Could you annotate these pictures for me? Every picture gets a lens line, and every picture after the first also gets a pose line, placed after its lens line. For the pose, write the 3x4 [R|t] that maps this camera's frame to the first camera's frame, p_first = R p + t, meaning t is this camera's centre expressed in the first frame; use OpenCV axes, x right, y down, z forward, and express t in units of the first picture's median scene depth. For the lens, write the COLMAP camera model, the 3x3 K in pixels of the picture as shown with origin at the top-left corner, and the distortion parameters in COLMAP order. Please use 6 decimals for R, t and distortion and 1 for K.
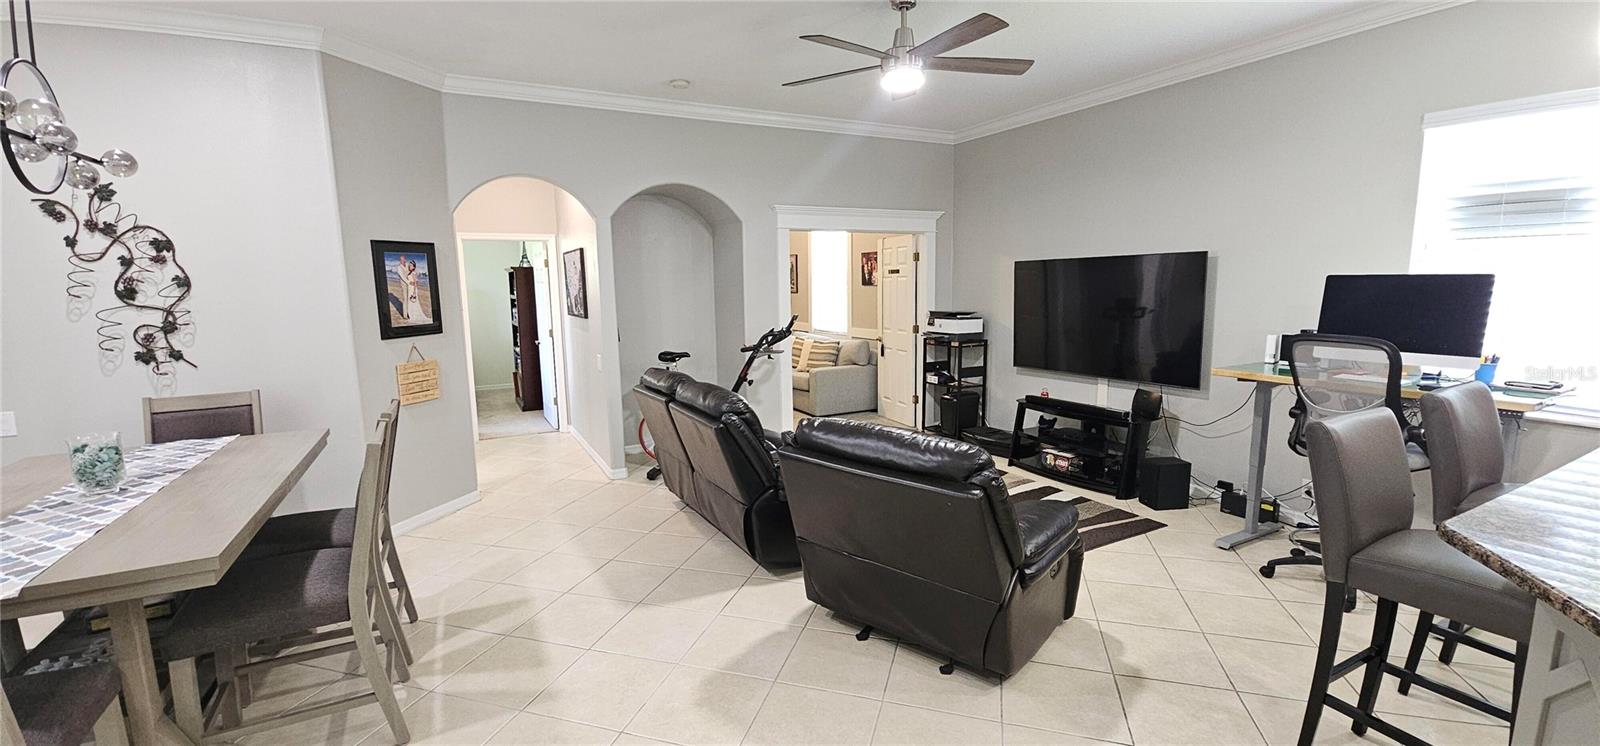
lens RADIAL K [[652.4, 0, 791.9], [0, 652.4, 374.2], [0, 0, 1]] dist [-0.002959, -0.000773]
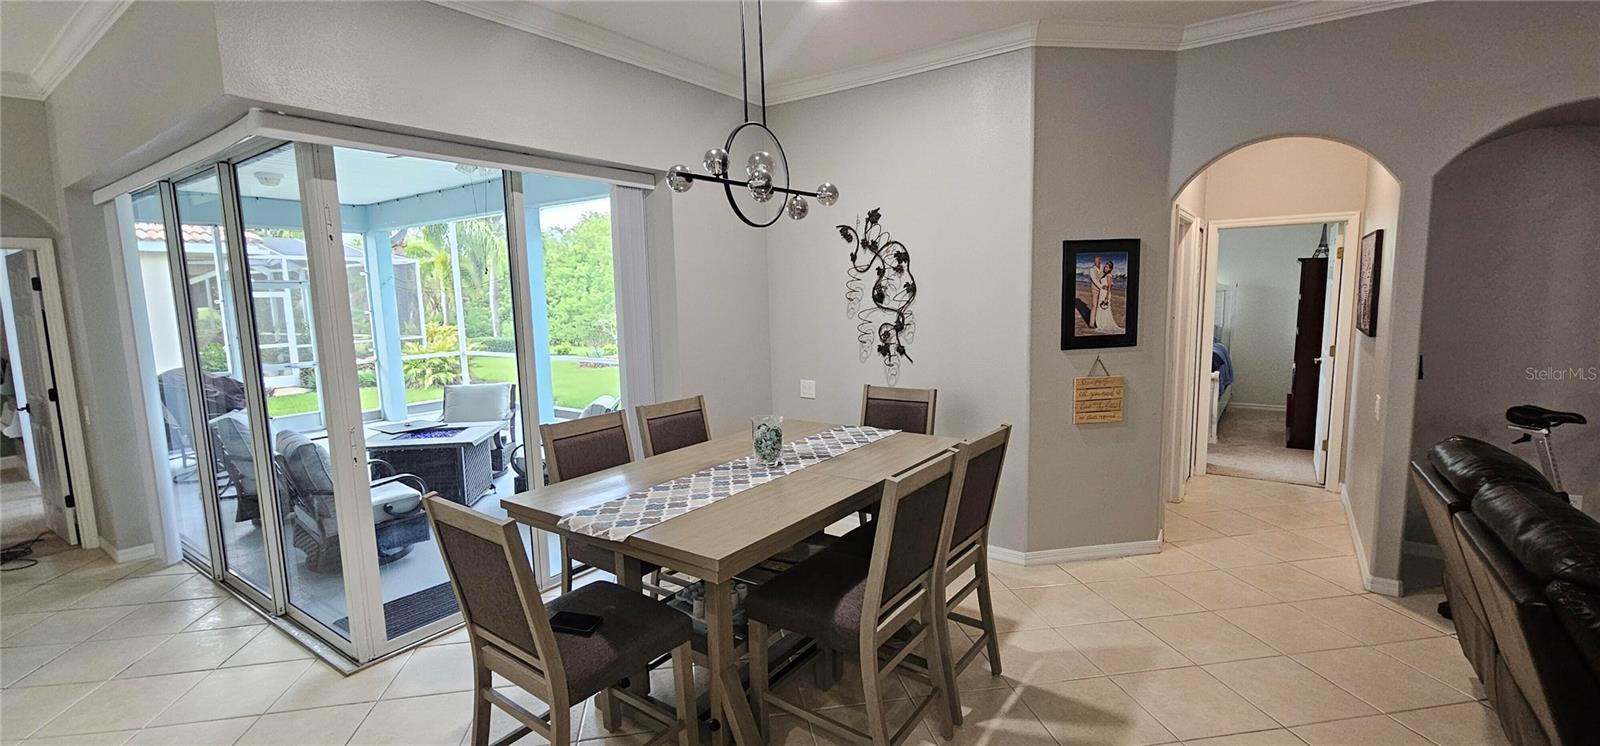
lens RADIAL K [[679.8, 0, 793.3], [0, 679.8, 374.0], [0, 0, 1]] dist [-0.000448, 0.000127]
pose [[0.446447, 0.115517, -0.887322, 0.061867], [-0.109623, 0.991223, 0.073888, -0.056470], [0.888070, 0.064284, 0.455192, 0.272049]]
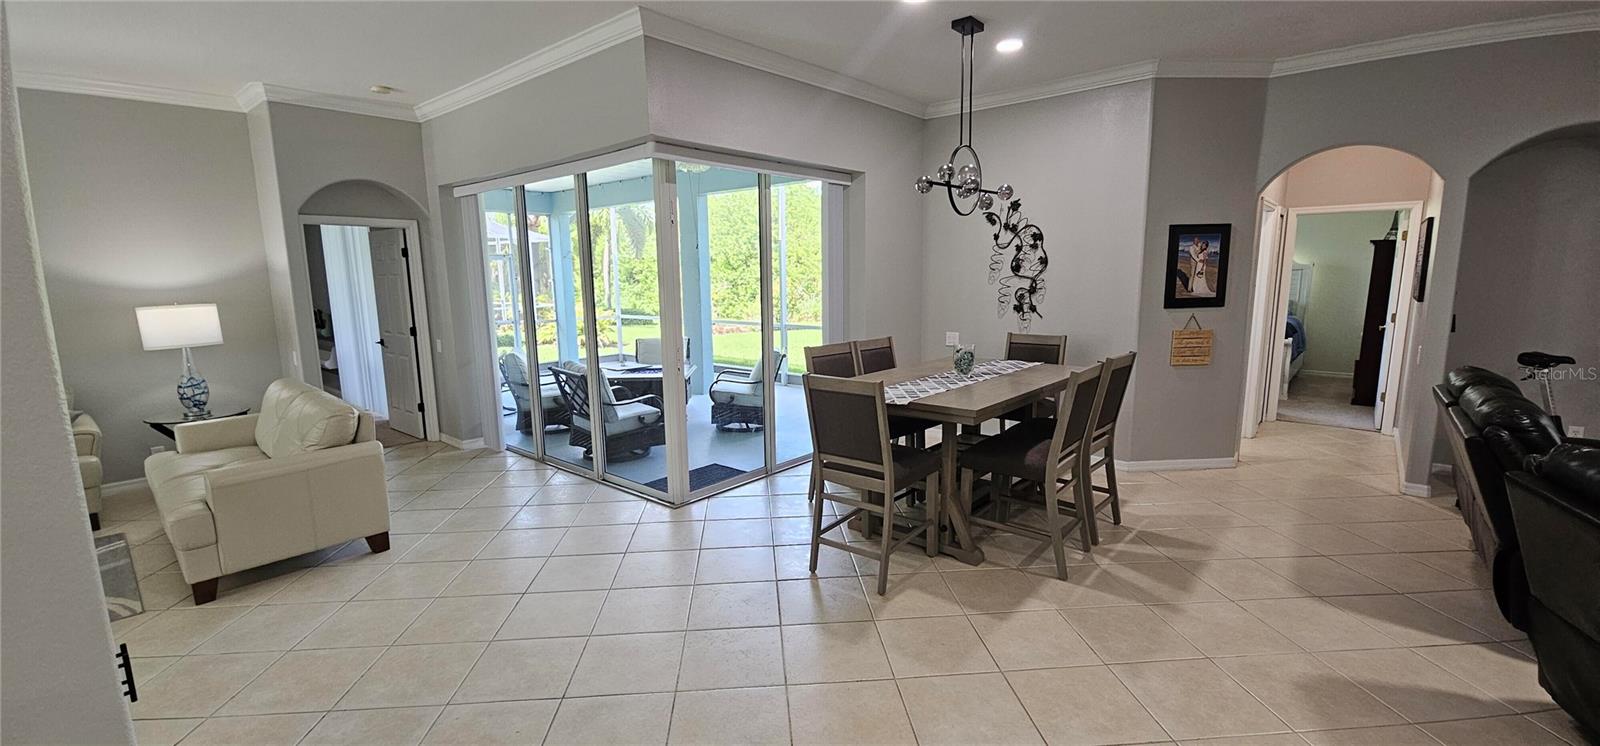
lens RADIAL K [[652.4, 0, 791.9], [0, 652.4, 374.2], [0, 0, 1]] dist [-0.002959, -0.000773]
pose [[0.354721, 0.158496, -0.921440, 0.299931], [-0.123389, 0.984843, 0.121902, 0.006301], [0.926795, 0.070454, 0.368901, -0.088366]]
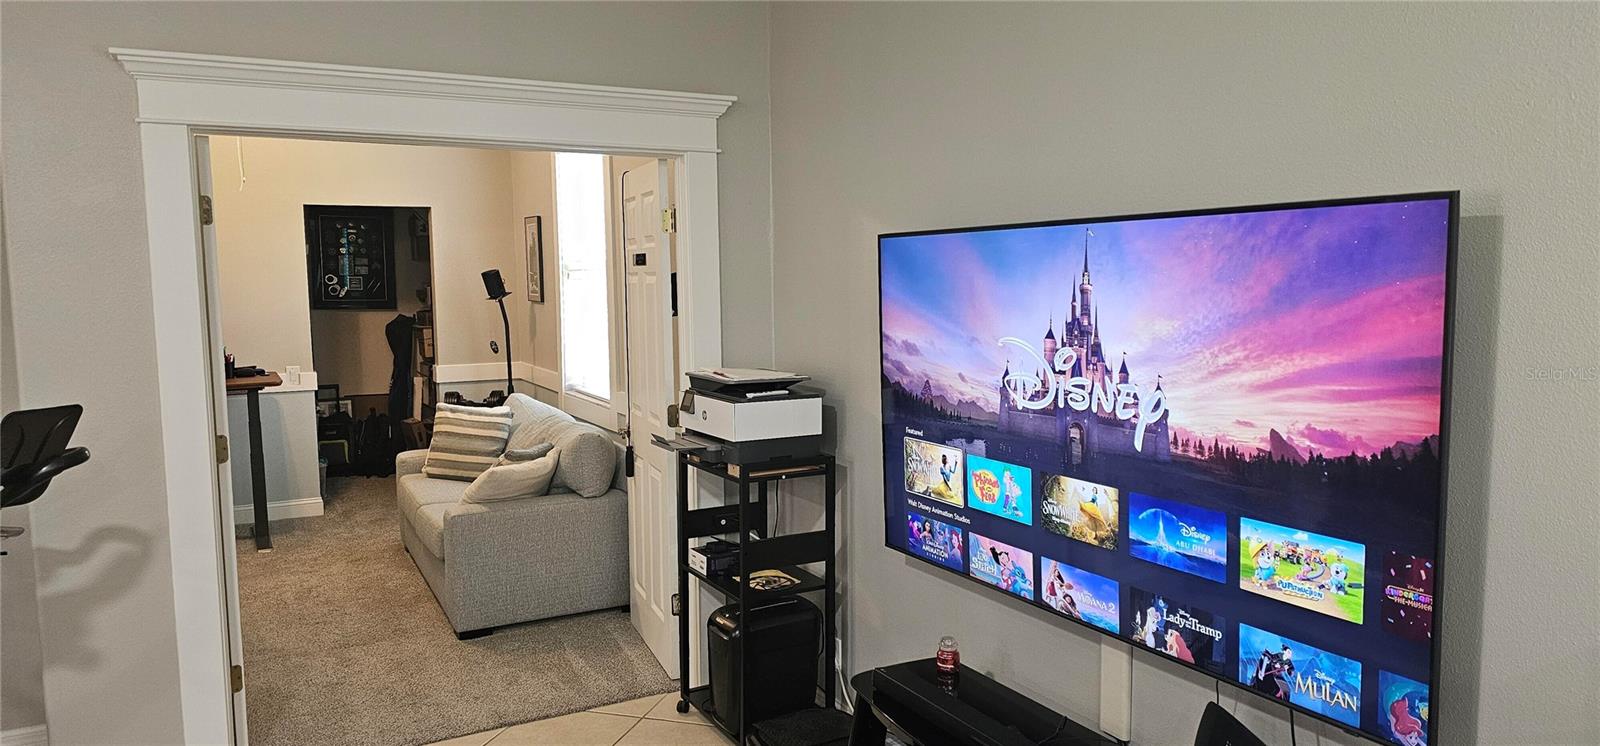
lens RADIAL K [[1074.2, 0, 802.3], [0, 1074.2, 379.1], [0, 0, 1]] dist [0.042009, -0.002149]
pose [[0.999854, 0.005794, 0.016072, 0.488932], [-0.005154, 0.999202, -0.039609, -0.128176], [-0.016289, 0.039521, 0.999086, 0.759006]]
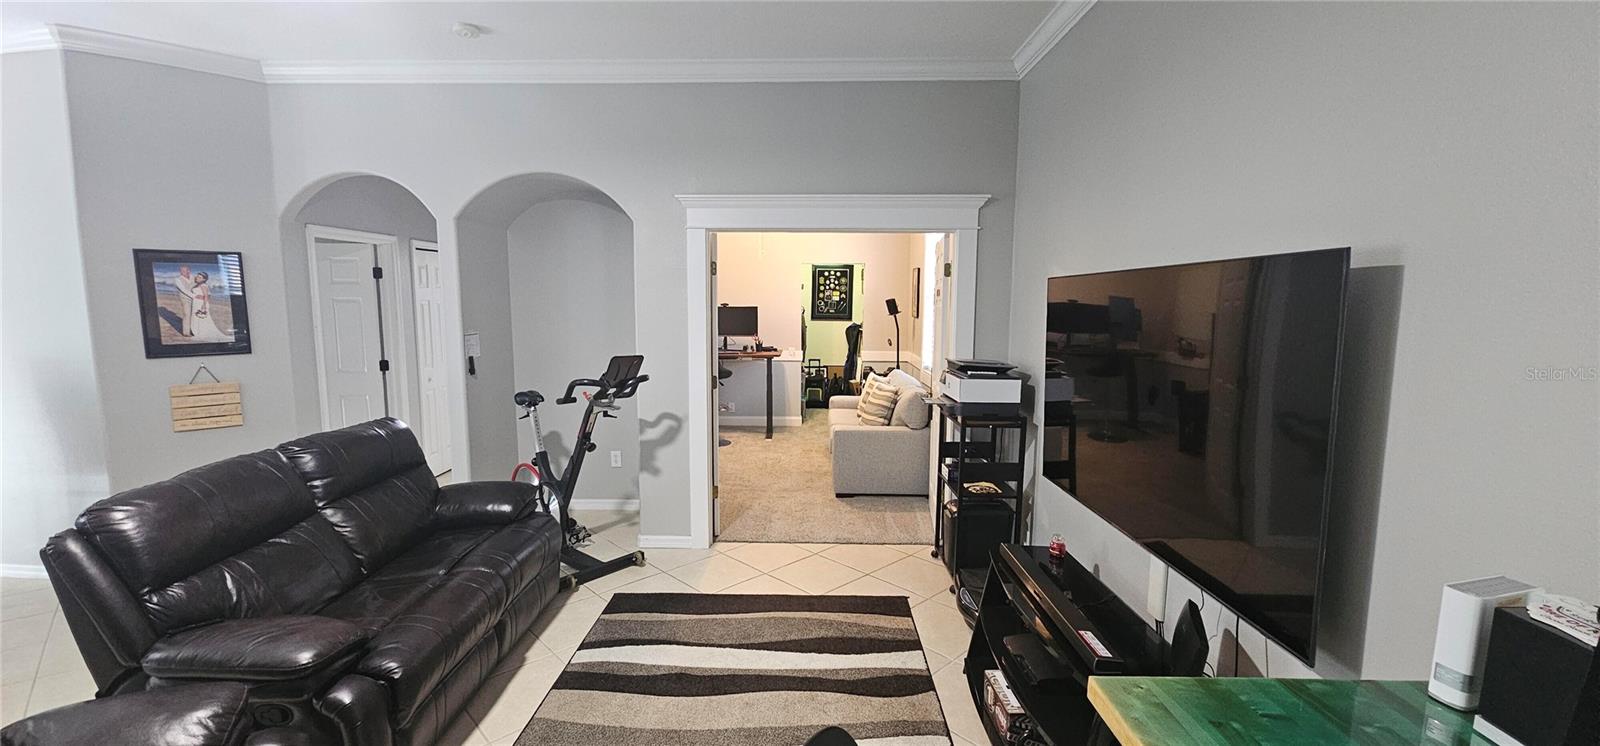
lens RADIAL K [[652.4, 0, 791.9], [0, 652.4, 374.2], [0, 0, 1]] dist [-0.002959, -0.000773]
pose [[0.875713, 0.076618, -0.476714, 0.693223], [-0.088481, 0.996075, -0.002447, -0.126174], [0.474655, 0.044323, 0.879055, 0.736056]]
